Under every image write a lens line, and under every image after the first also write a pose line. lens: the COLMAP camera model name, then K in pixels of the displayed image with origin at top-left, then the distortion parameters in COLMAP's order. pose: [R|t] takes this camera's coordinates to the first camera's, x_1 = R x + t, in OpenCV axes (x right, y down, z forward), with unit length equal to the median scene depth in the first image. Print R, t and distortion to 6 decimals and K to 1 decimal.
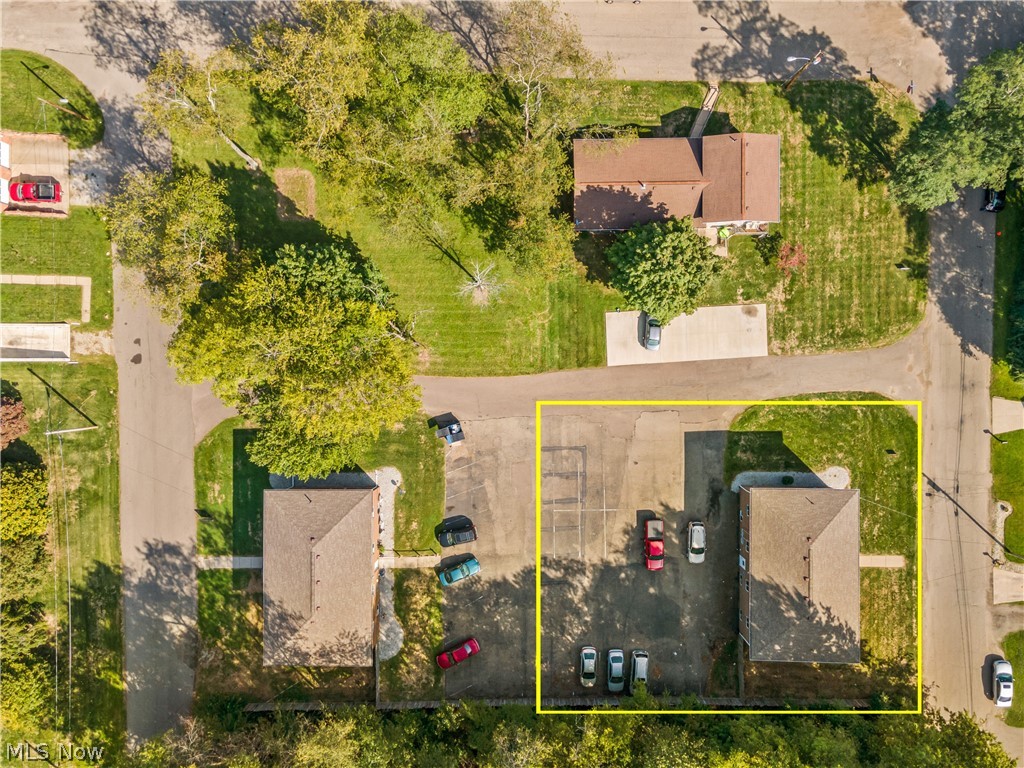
lens RADIAL K [[747.3, 0, 512.0], [0, 747.3, 384.0], [0, 0, 1]] dist [0.012351, 0.055415]
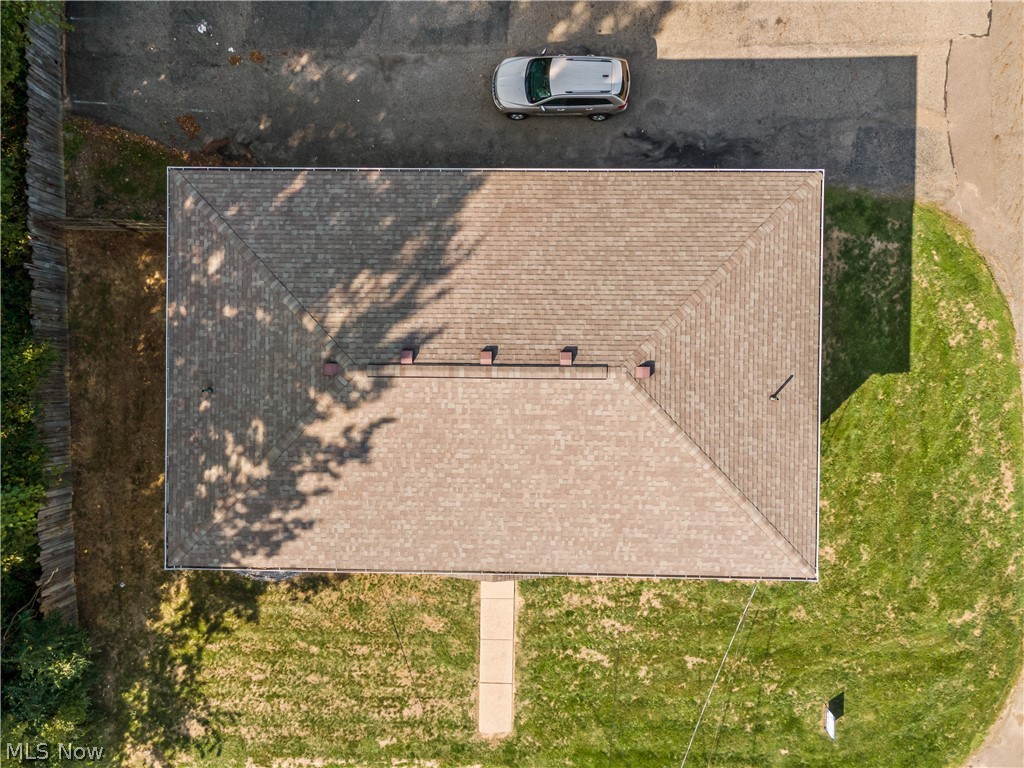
lens RADIAL K [[747.3, 0, 512.0], [0, 747.3, 384.0], [0, 0, 1]] dist [0.012351, 0.055415]
pose [[-0.003947, 0.999134, 0.041430, 0.354446], [-0.999569, -0.005147, 0.028915, 0.220673], [0.029103, -0.041298, 0.998723, 0.683994]]
